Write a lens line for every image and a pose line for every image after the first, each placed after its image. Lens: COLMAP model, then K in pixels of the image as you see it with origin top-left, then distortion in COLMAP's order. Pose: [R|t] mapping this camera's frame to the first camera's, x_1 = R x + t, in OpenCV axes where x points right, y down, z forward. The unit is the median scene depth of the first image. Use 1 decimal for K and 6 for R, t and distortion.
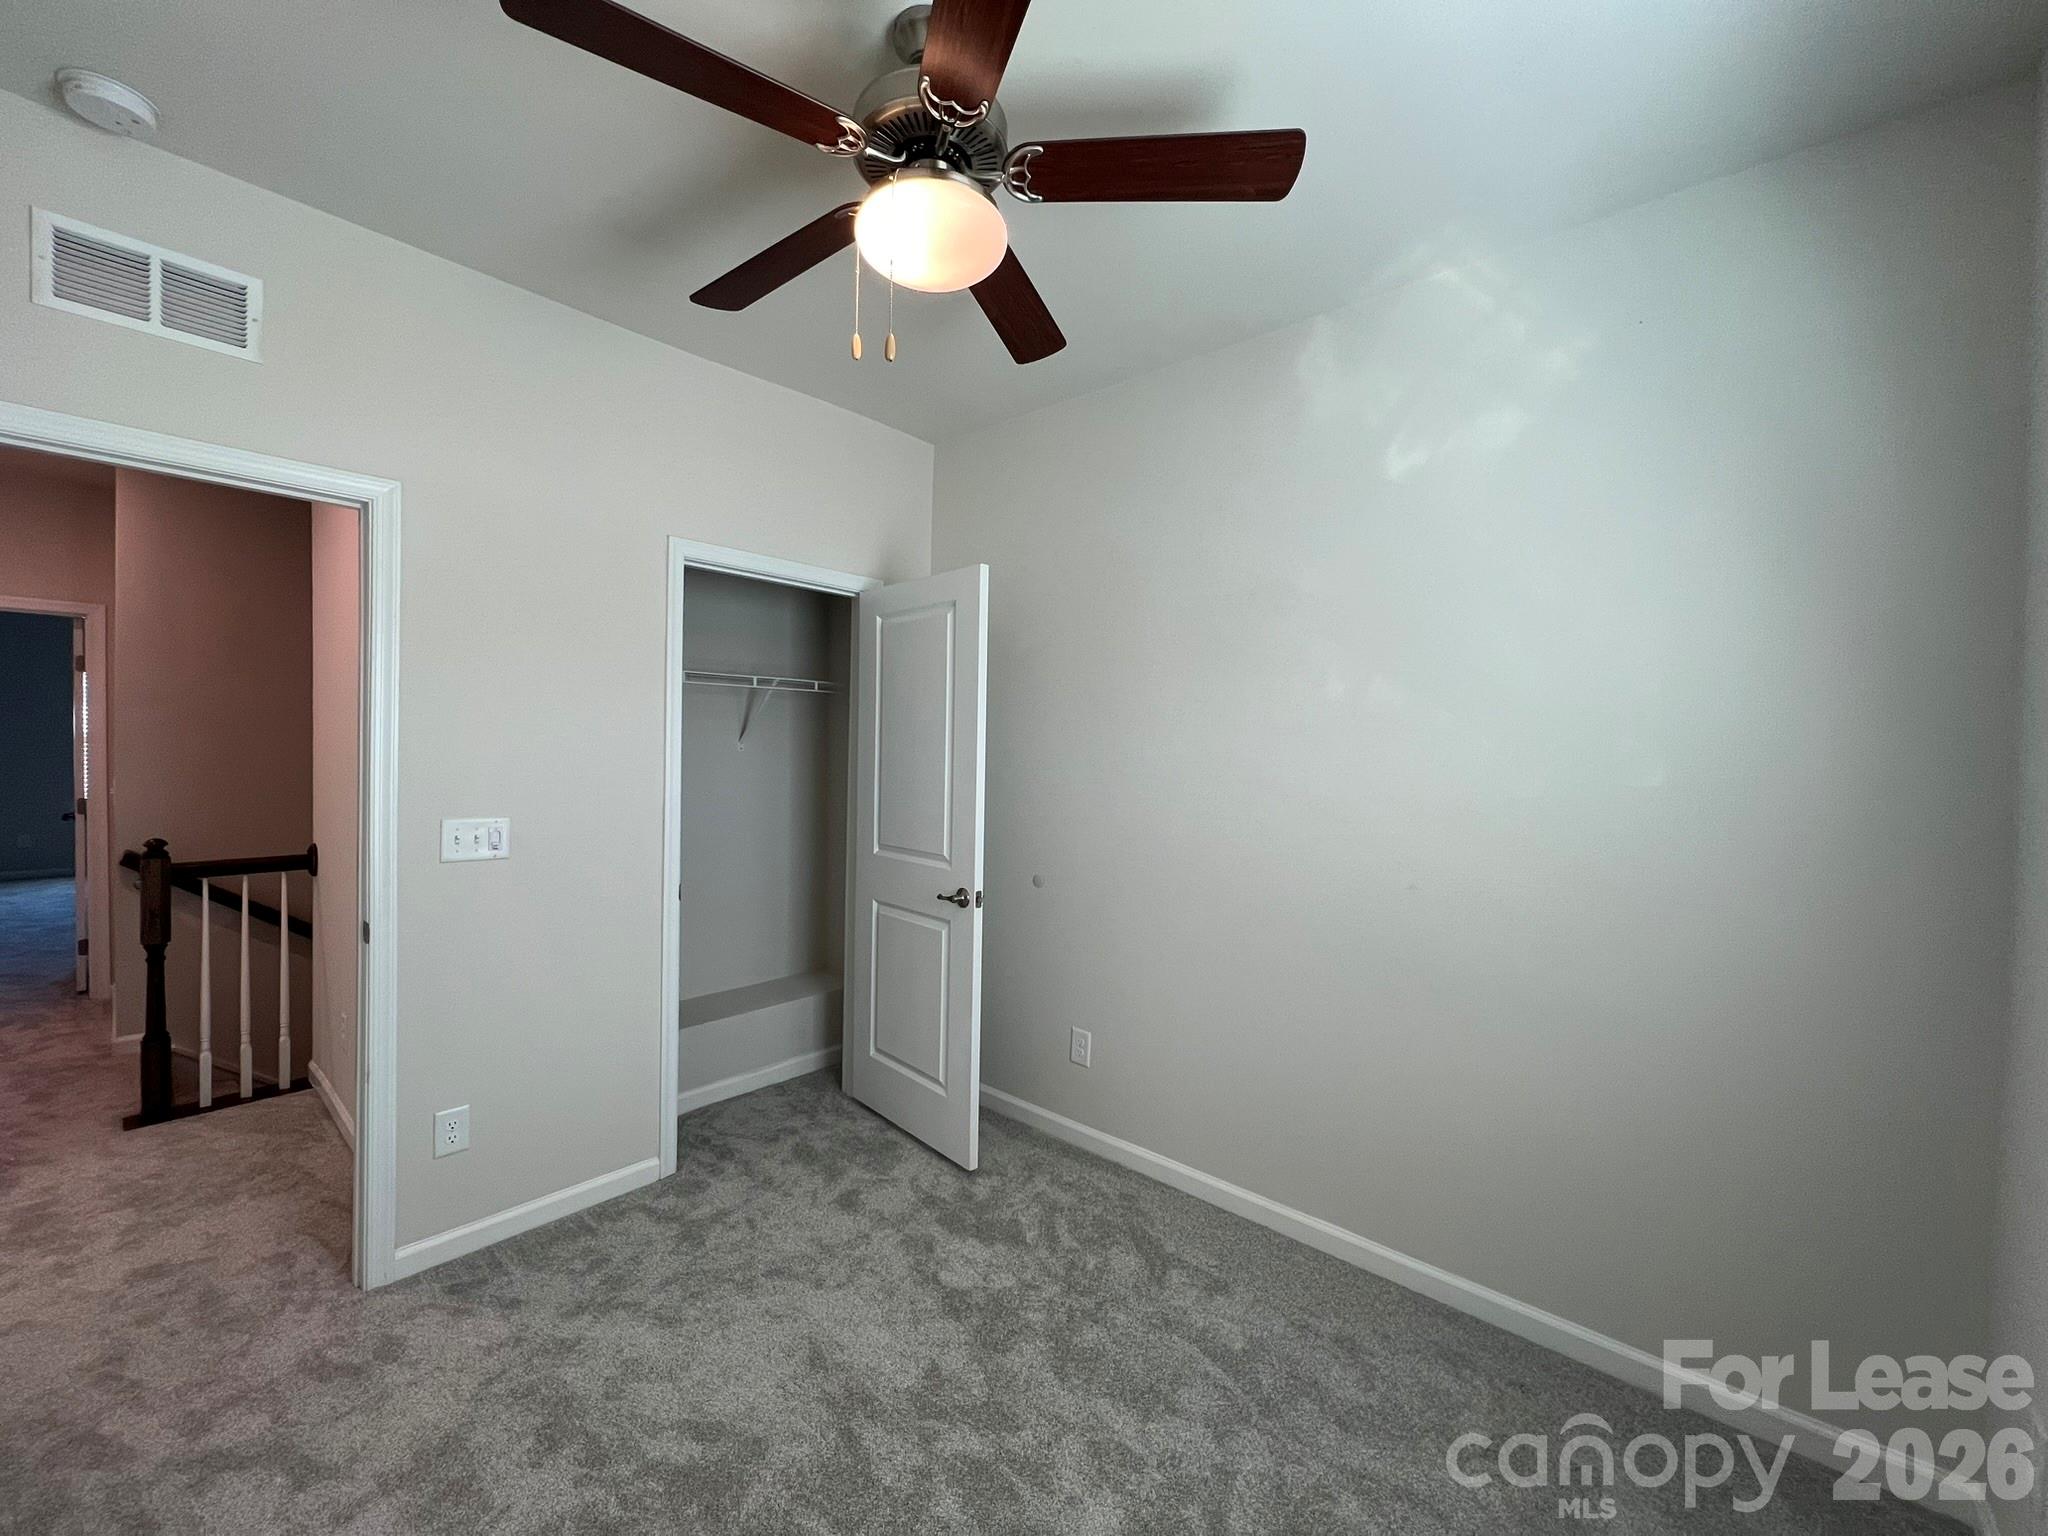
lens RADIAL K [[820.2, 0, 1019.9], [0, 820.2, 761.6], [0, 0, 1]] dist [-0.001237, 0.000445]
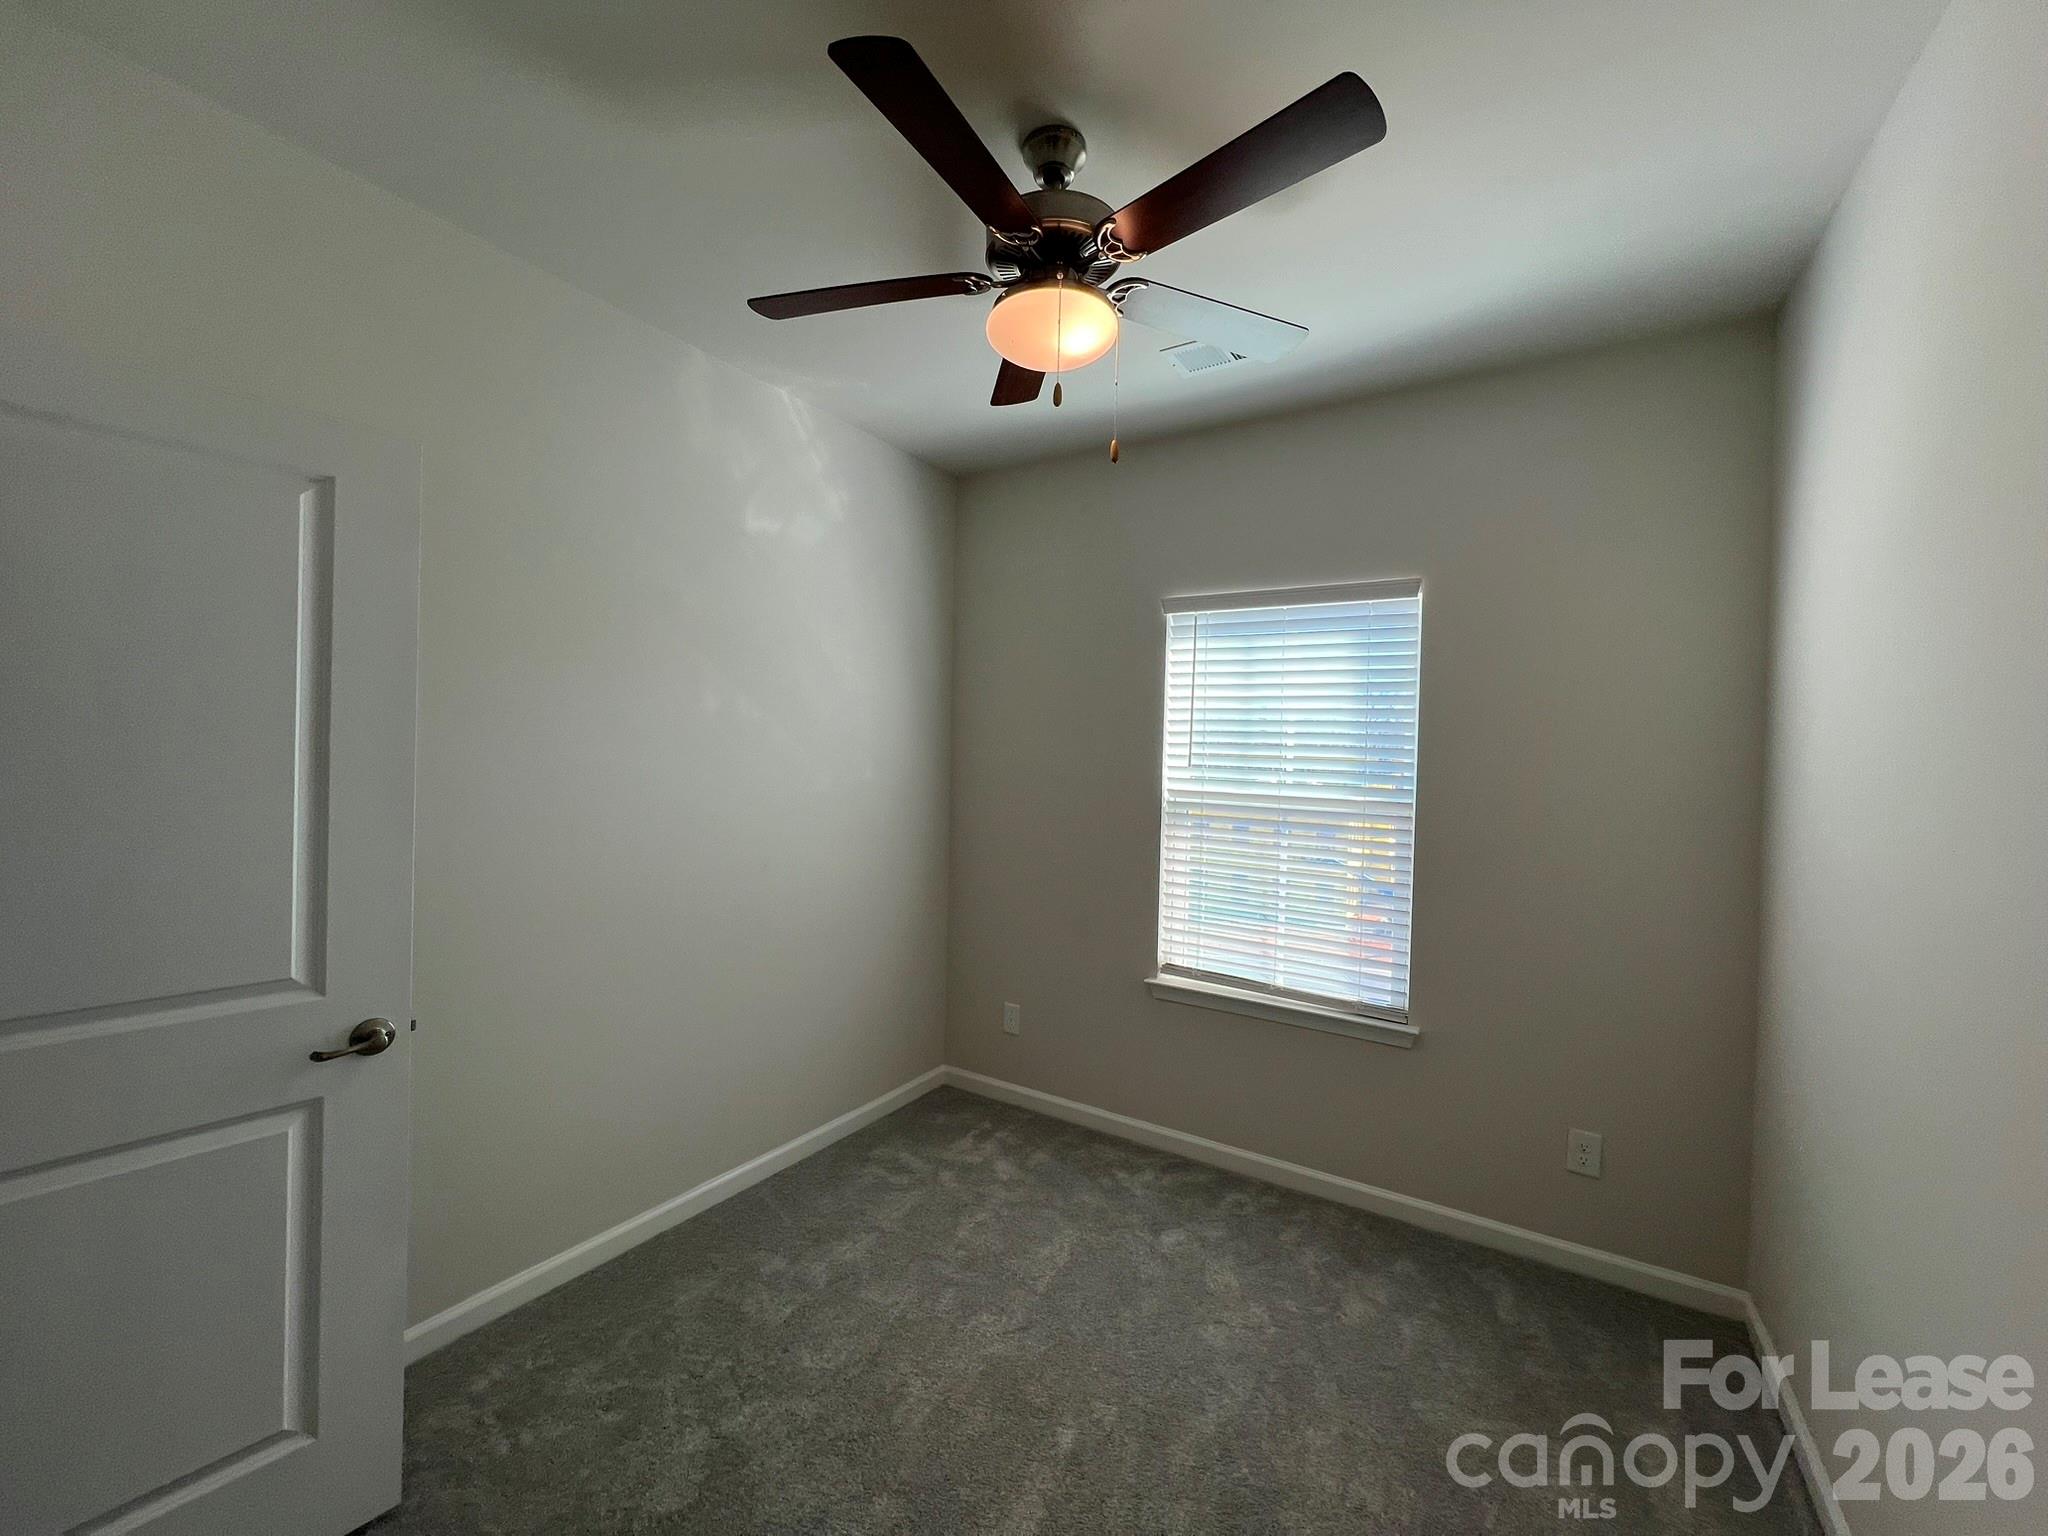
lens RADIAL K [[832.8, 0, 1023.2], [0, 832.8, 763.7], [0, 0, 1]] dist [0.001674, 0.000019]
pose [[-0.162343, -0.028951, 0.986310, -0.700844], [-0.012295, 0.999551, 0.027316, -0.037821], [-0.986658, -0.007692, -0.162626, 0.680974]]
